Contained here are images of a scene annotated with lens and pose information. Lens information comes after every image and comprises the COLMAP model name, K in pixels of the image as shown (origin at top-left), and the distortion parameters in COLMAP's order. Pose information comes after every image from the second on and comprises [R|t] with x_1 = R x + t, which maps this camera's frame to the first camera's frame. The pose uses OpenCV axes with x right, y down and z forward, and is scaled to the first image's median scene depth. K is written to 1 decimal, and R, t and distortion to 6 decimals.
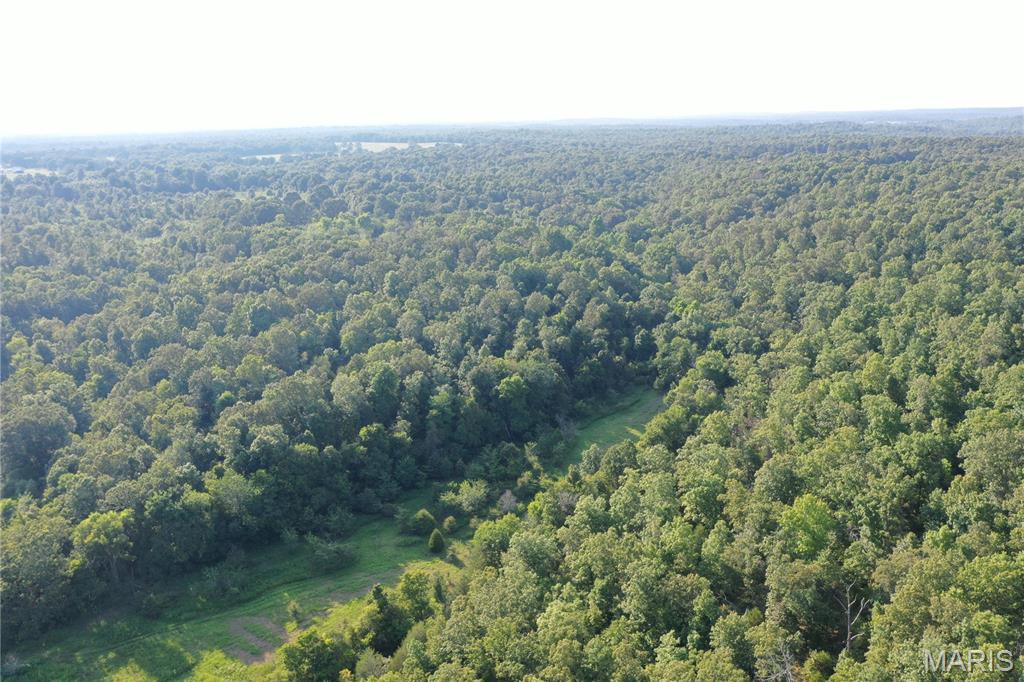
lens RADIAL K [[813.1, 0, 512.0], [0, 813.1, 341.0], [0, 0, 1]] dist [0.003016, 0.009488]
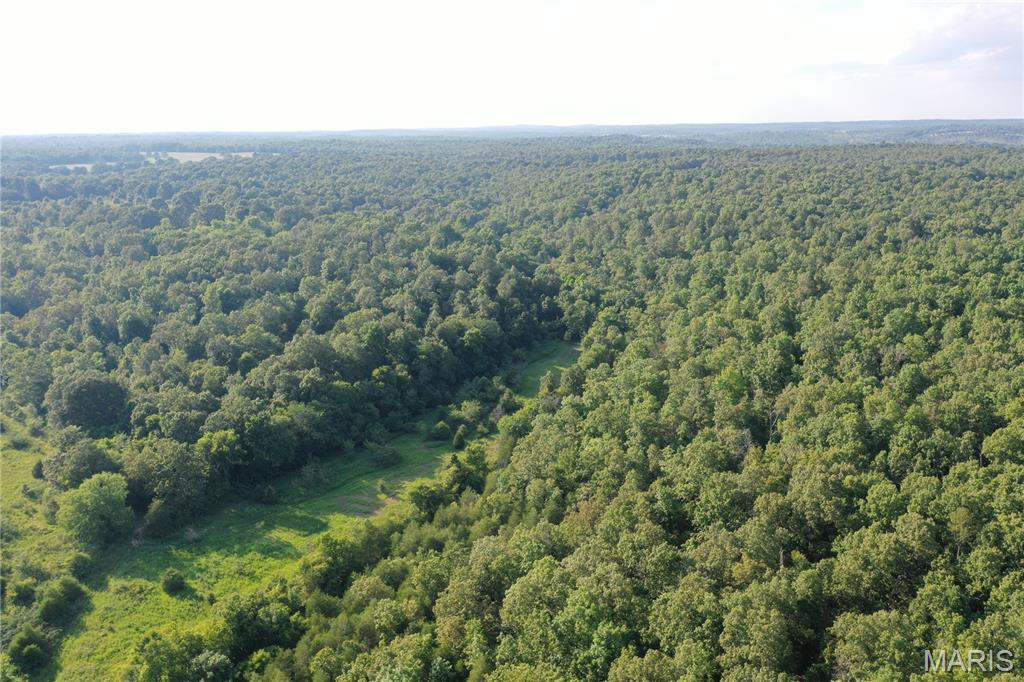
lens RADIAL K [[813.1, 0, 512.0], [0, 813.1, 341.0], [0, 0, 1]] dist [0.003016, 0.009488]
pose [[0.968714, -0.054863, 0.242042, -0.175734], [0.058083, 0.998293, -0.006183, 0.051546], [-0.241289, 0.020048, 0.970246, -0.179129]]
